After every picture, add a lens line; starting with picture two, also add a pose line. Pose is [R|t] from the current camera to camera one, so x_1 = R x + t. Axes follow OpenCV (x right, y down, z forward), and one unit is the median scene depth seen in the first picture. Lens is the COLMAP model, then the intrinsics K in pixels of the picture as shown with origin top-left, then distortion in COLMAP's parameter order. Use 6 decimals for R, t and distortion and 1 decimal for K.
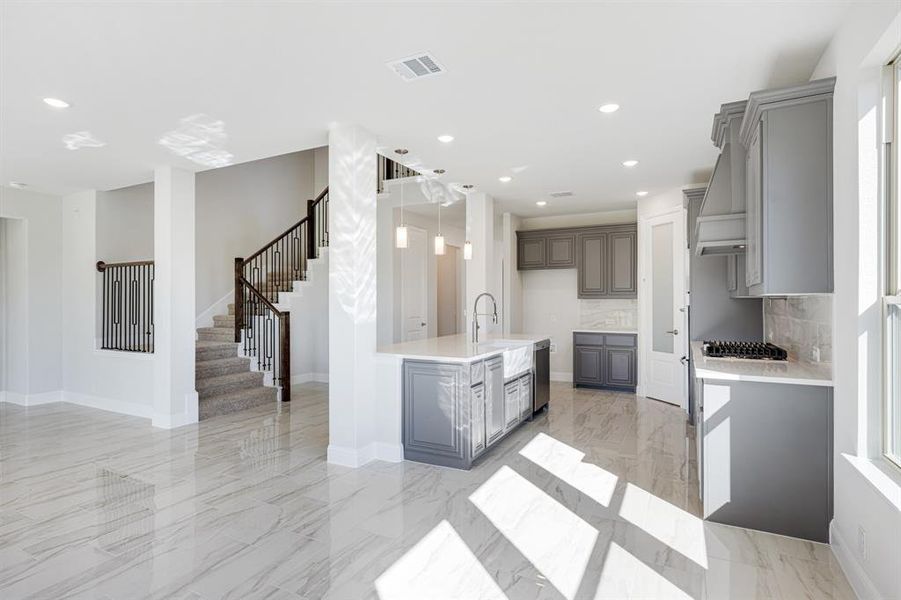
lens RADIAL K [[463.7, 0, 451.9], [0, 463.7, 304.0], [0, 0, 1]] dist [0.003149, 0.000235]
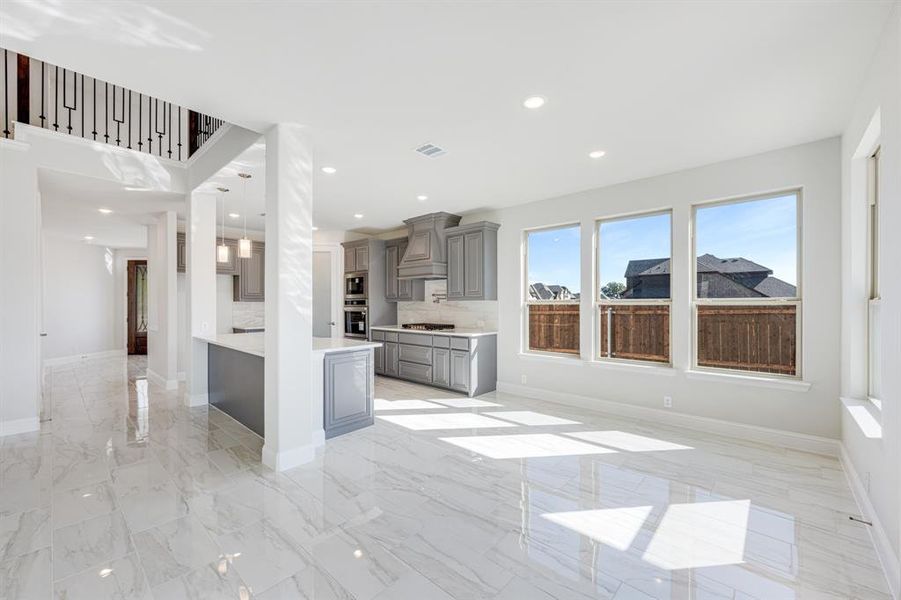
lens RADIAL K [[364.0, 0, 454.1], [0, 364.0, 305.0], [0, 0, 1]] dist [-0.000302, 0.000256]
pose [[0.245052, -0.000474, 0.969510, -0.767909], [0.003823, 0.999993, -0.000478, 0.000621], [-0.969502, 0.003823, 0.245052, 0.397262]]
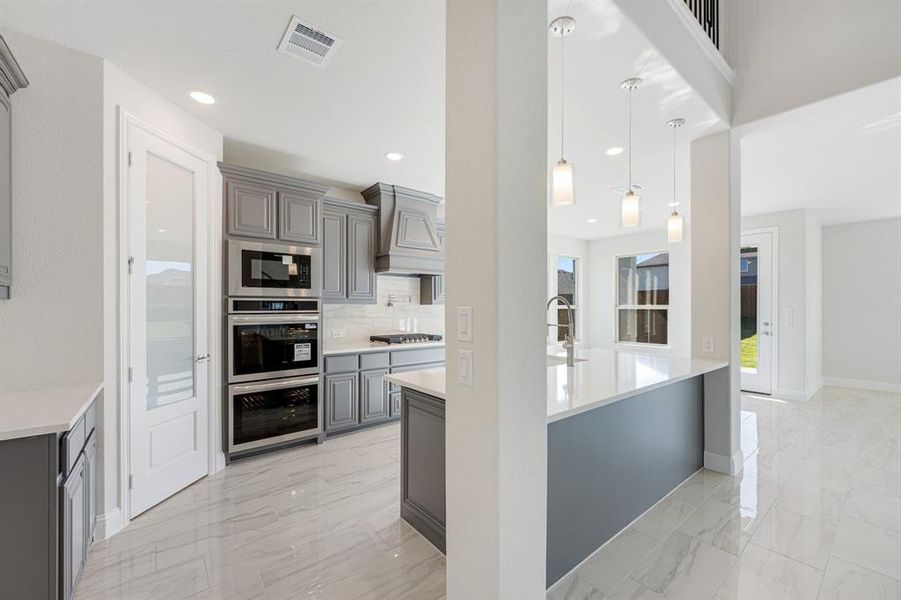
lens RADIAL K [[364.0, 0, 451.0], [0, 364.0, 302.0], [0, 0, 1]] dist [-0.000302, 0.000256]
pose [[-0.913608, 0.004885, 0.406568, -0.005228], [0.000896, 0.999950, -0.010001, -0.010936], [-0.406596, -0.008773, -0.913566, 1.686559]]
